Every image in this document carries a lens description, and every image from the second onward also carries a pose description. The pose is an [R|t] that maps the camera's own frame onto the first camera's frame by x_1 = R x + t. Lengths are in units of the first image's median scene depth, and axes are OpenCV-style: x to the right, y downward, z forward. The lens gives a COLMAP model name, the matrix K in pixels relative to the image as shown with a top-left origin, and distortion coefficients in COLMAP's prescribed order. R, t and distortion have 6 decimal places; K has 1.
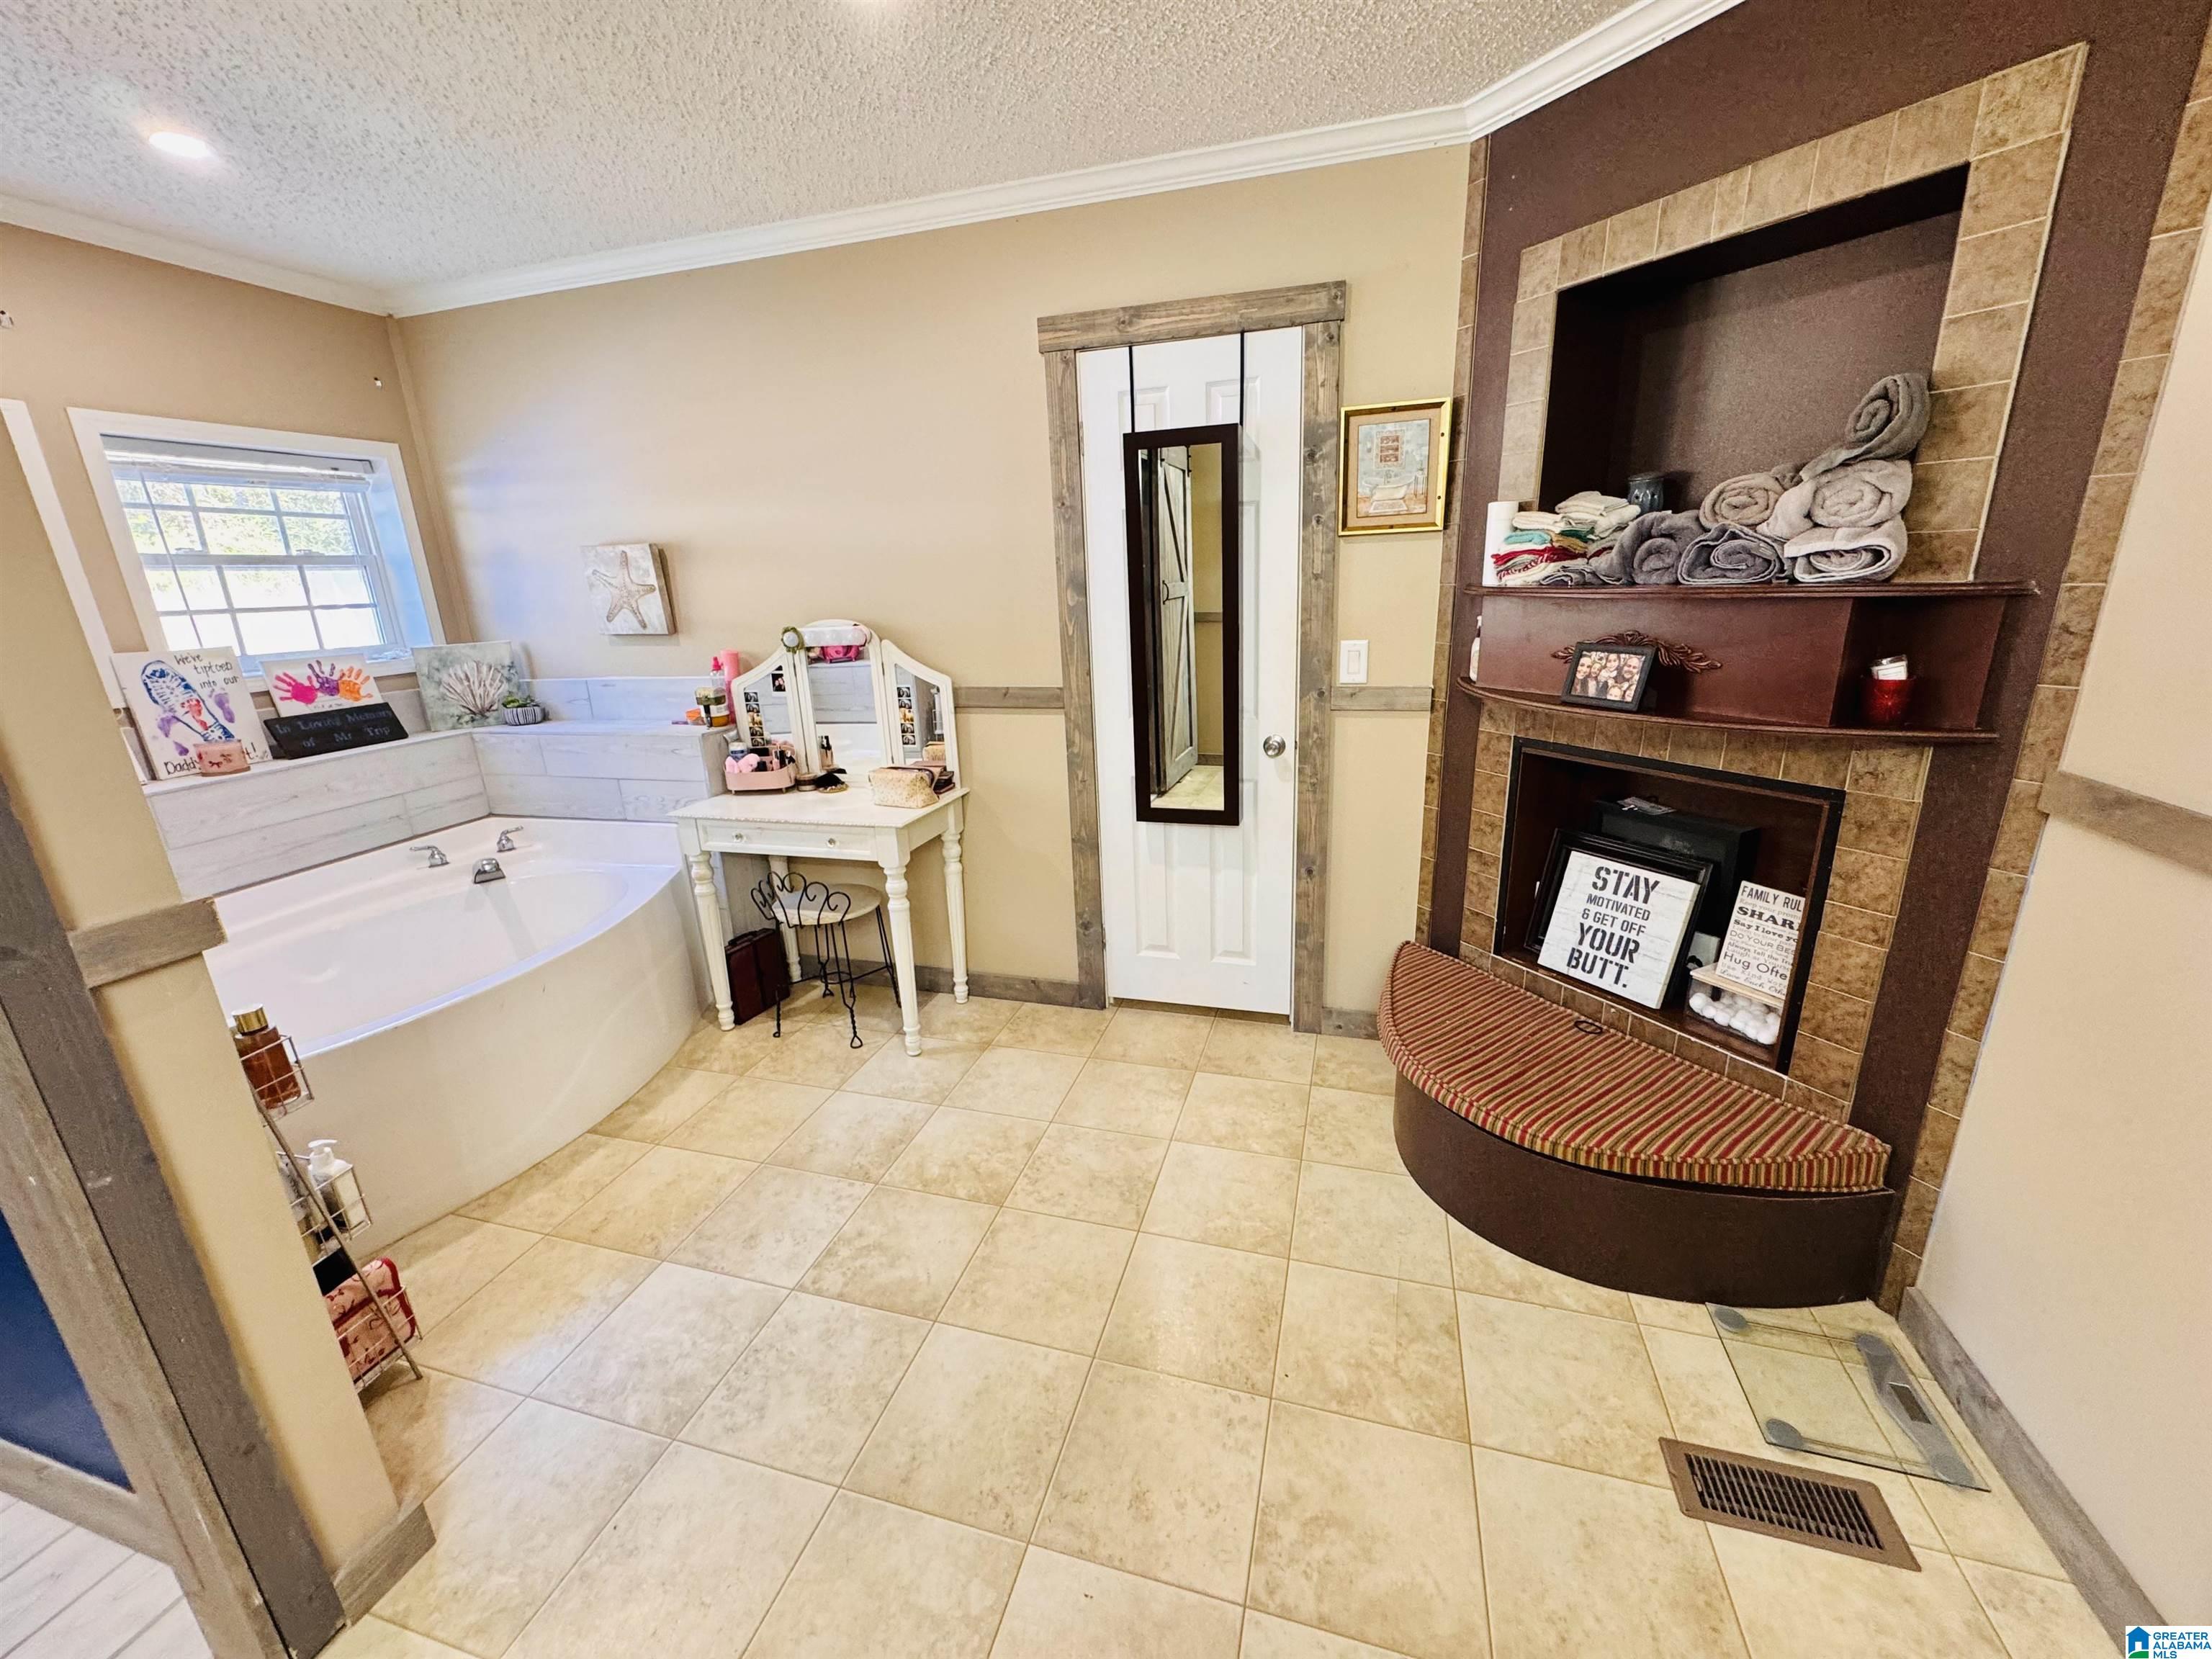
lens RADIAL K [[880.4, 0, 1101.8], [0, 880.4, 828.5], [0, 0, 1]] dist [-0.002125, -0.000151]
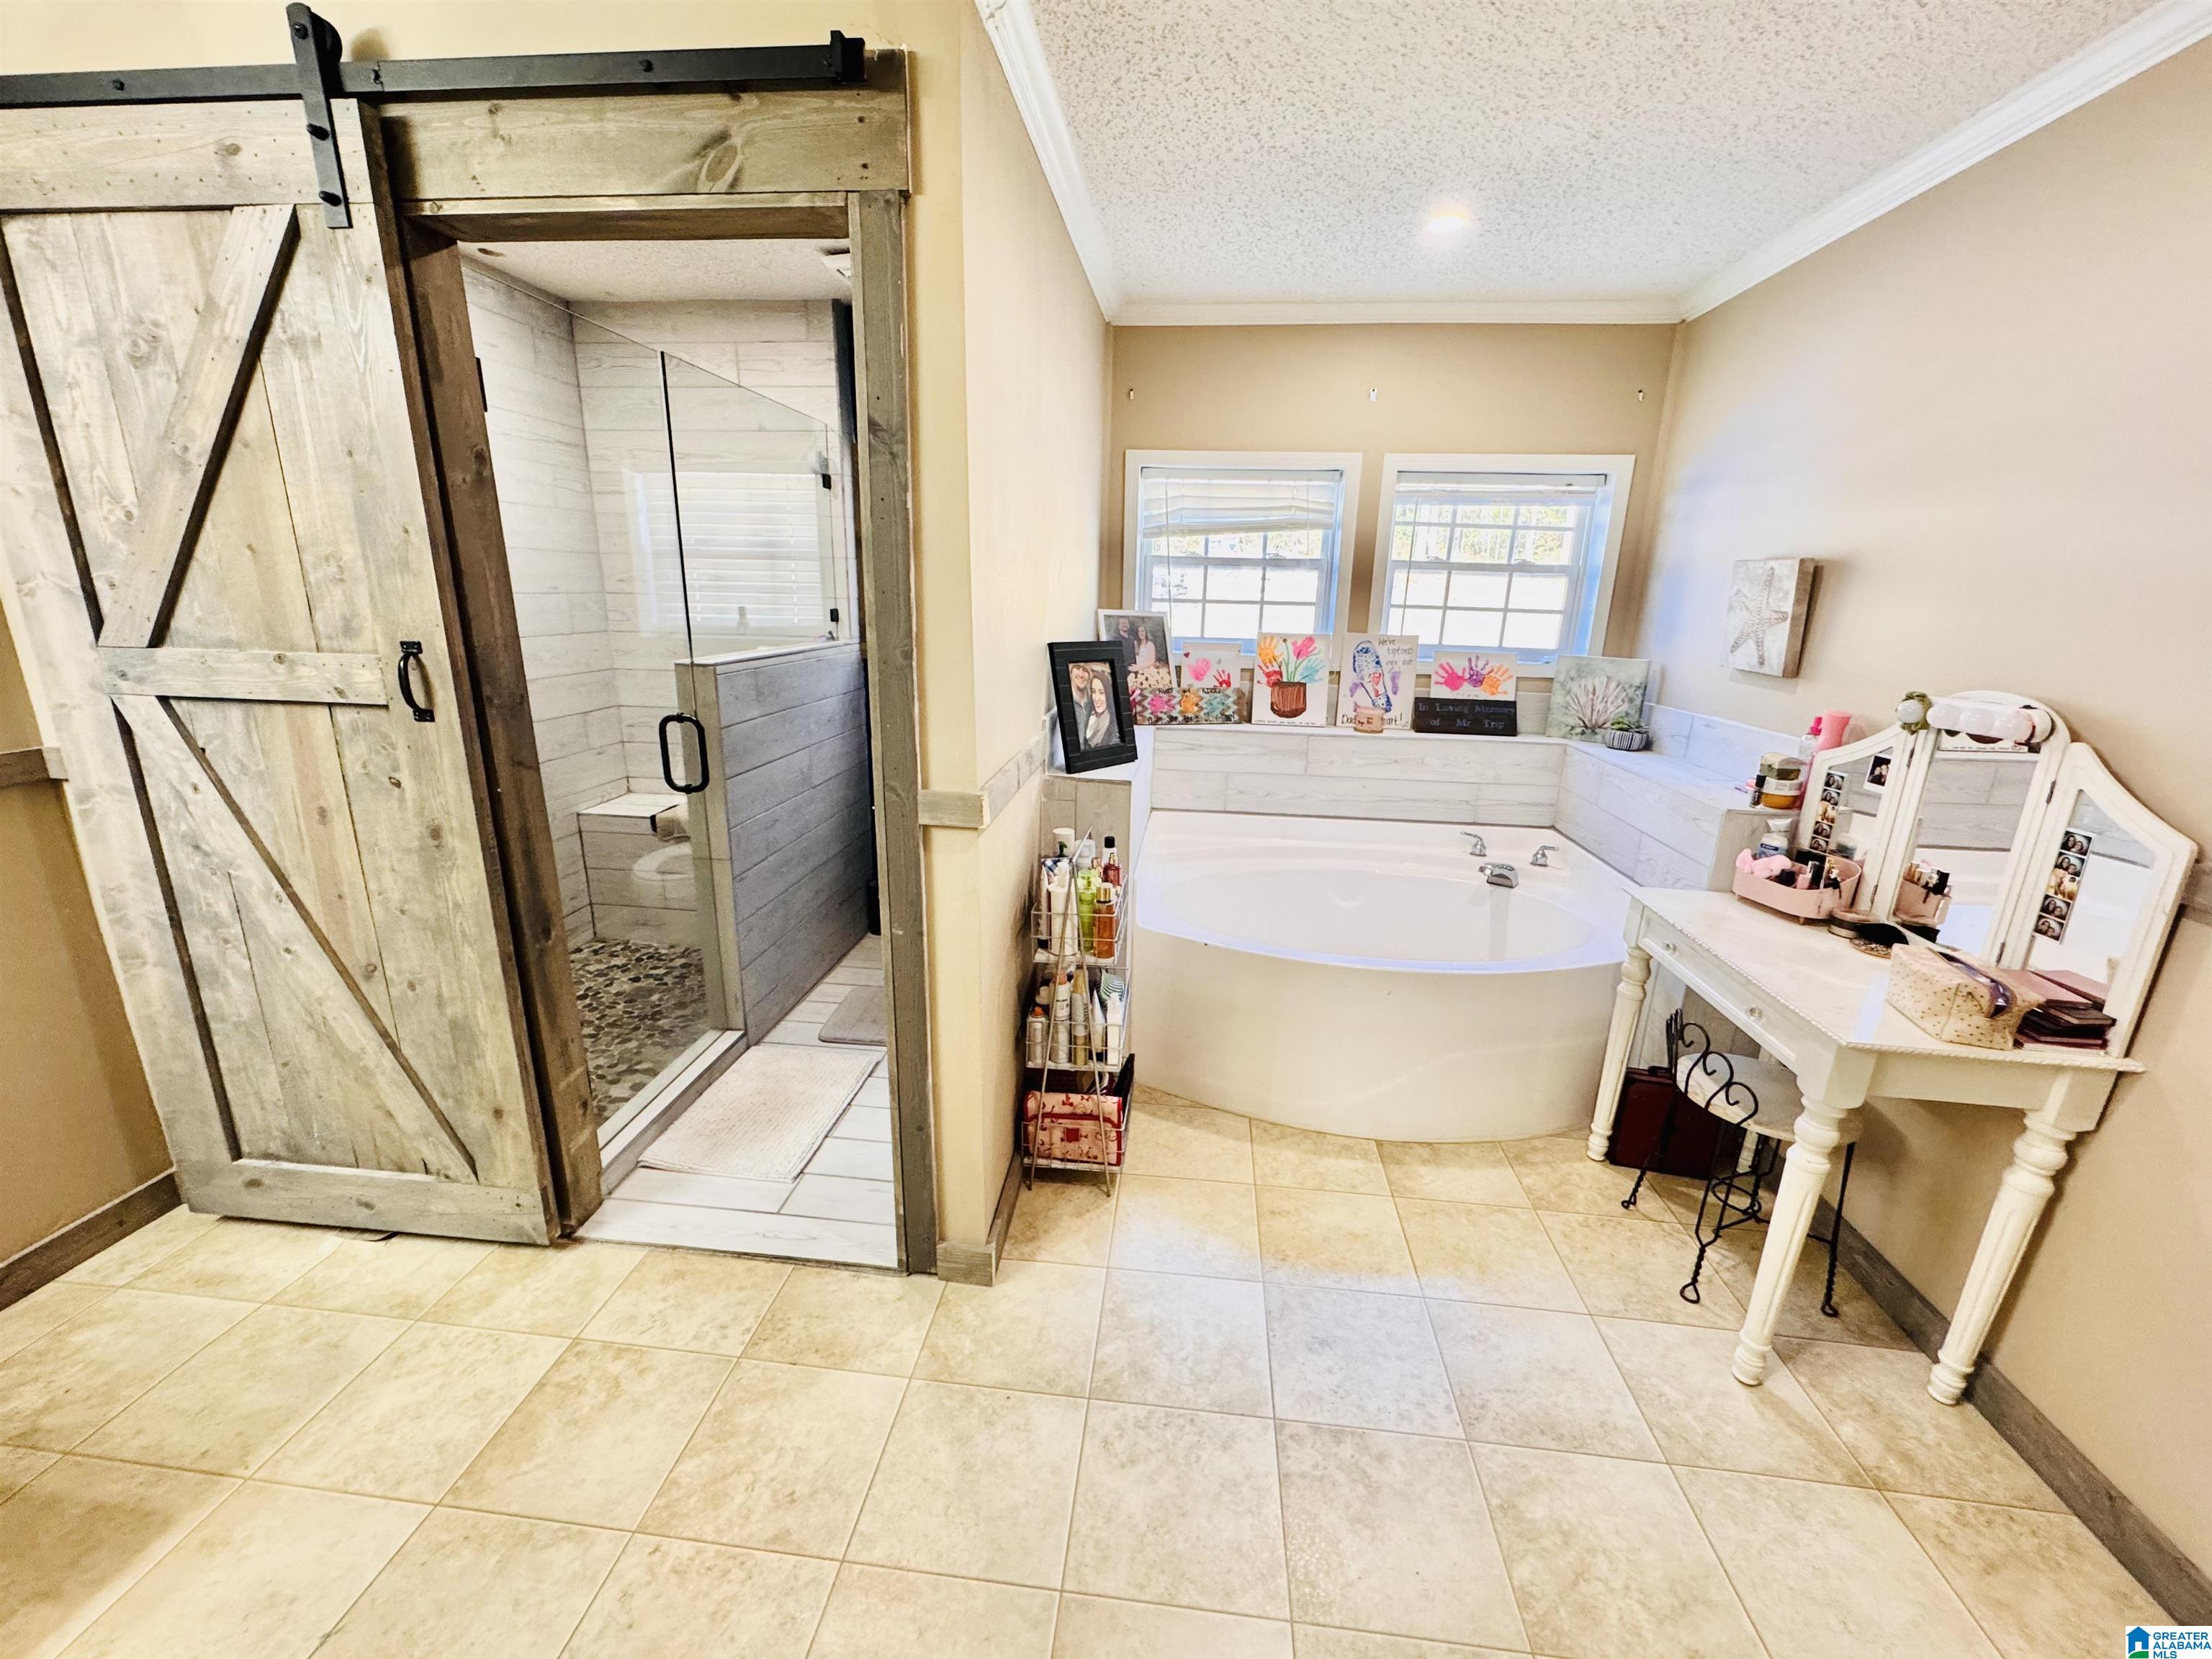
lens RADIAL K [[880.4, 0, 1101.8], [0, 880.4, 828.5], [0, 0, 1]] dist [-0.002125, -0.000151]
pose [[0.180776, 0.302233, -0.935936, 0.159582], [-0.306288, 0.921593, 0.238441, -0.105484], [0.934616, 0.243562, 0.259173, 0.295661]]
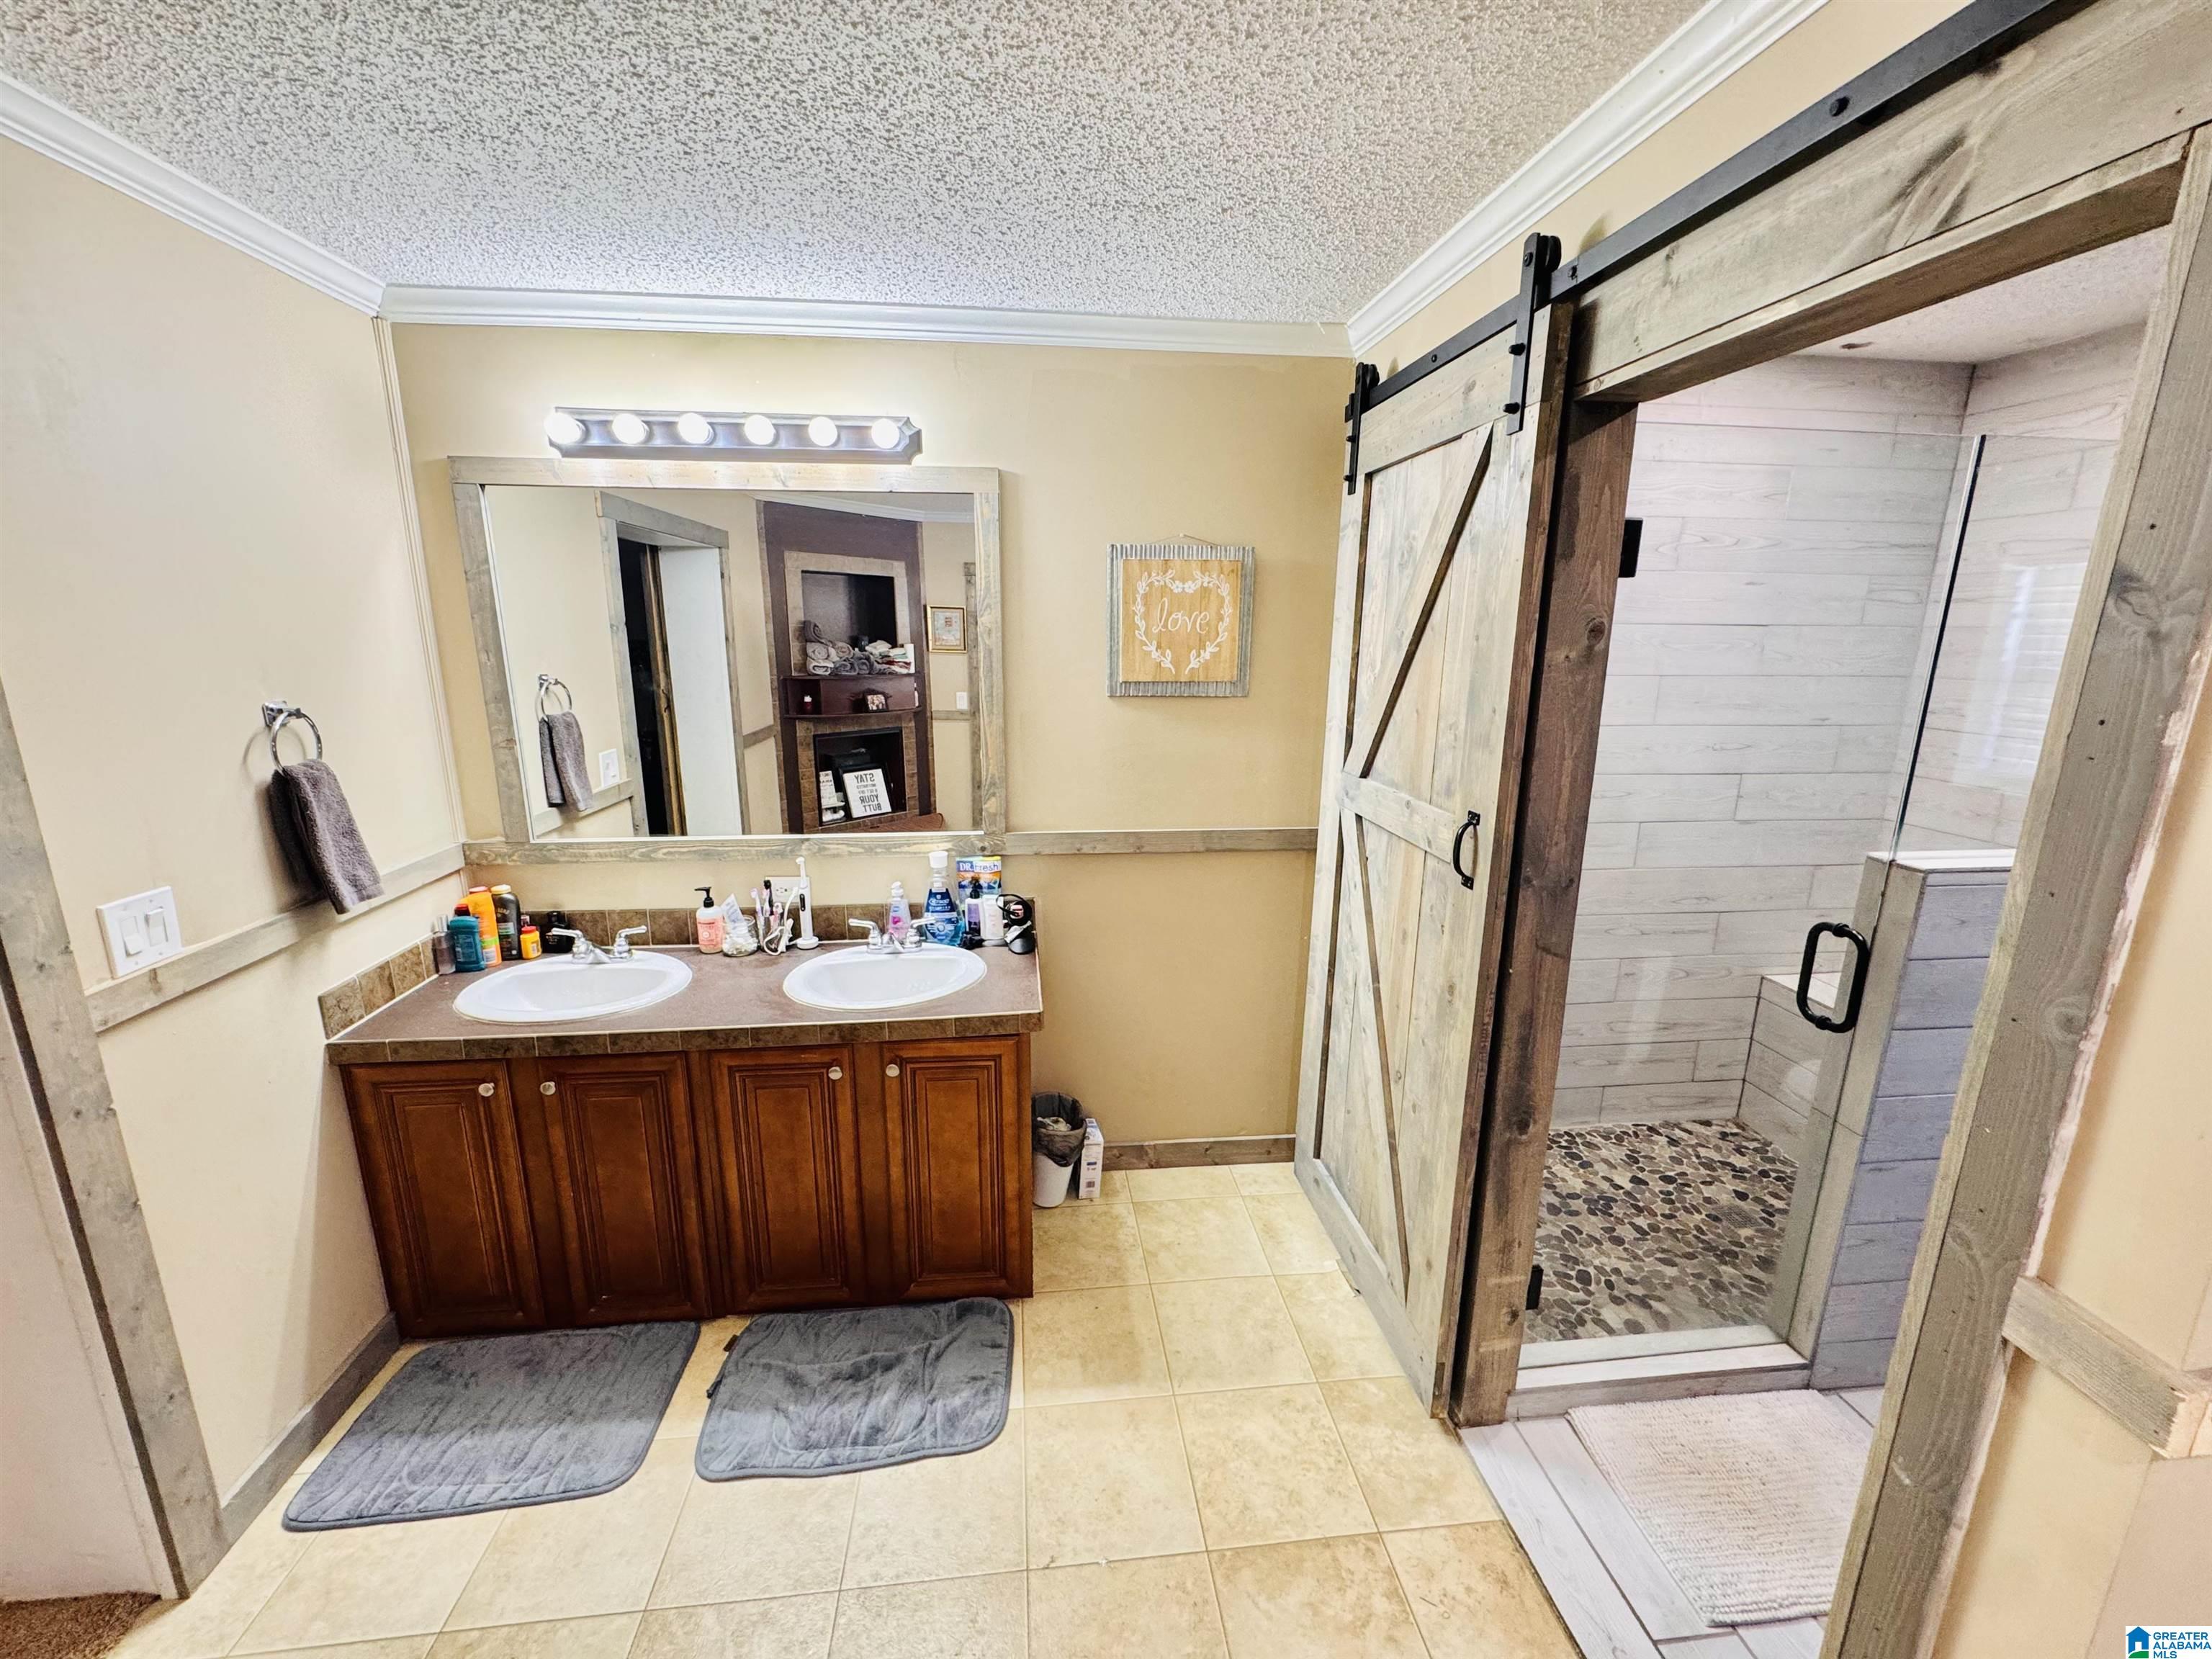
lens RADIAL K [[880.5, 0, 1103.4], [0, 880.5, 831.0], [0, 0, 1]] dist [-0.002303, 0.000064]
pose [[-0.920622, 0.116894, -0.372547, -0.034094], [-0.084618, 0.871729, 0.482626, -0.190229], [0.381176, 0.475840, -0.792642, 0.367164]]
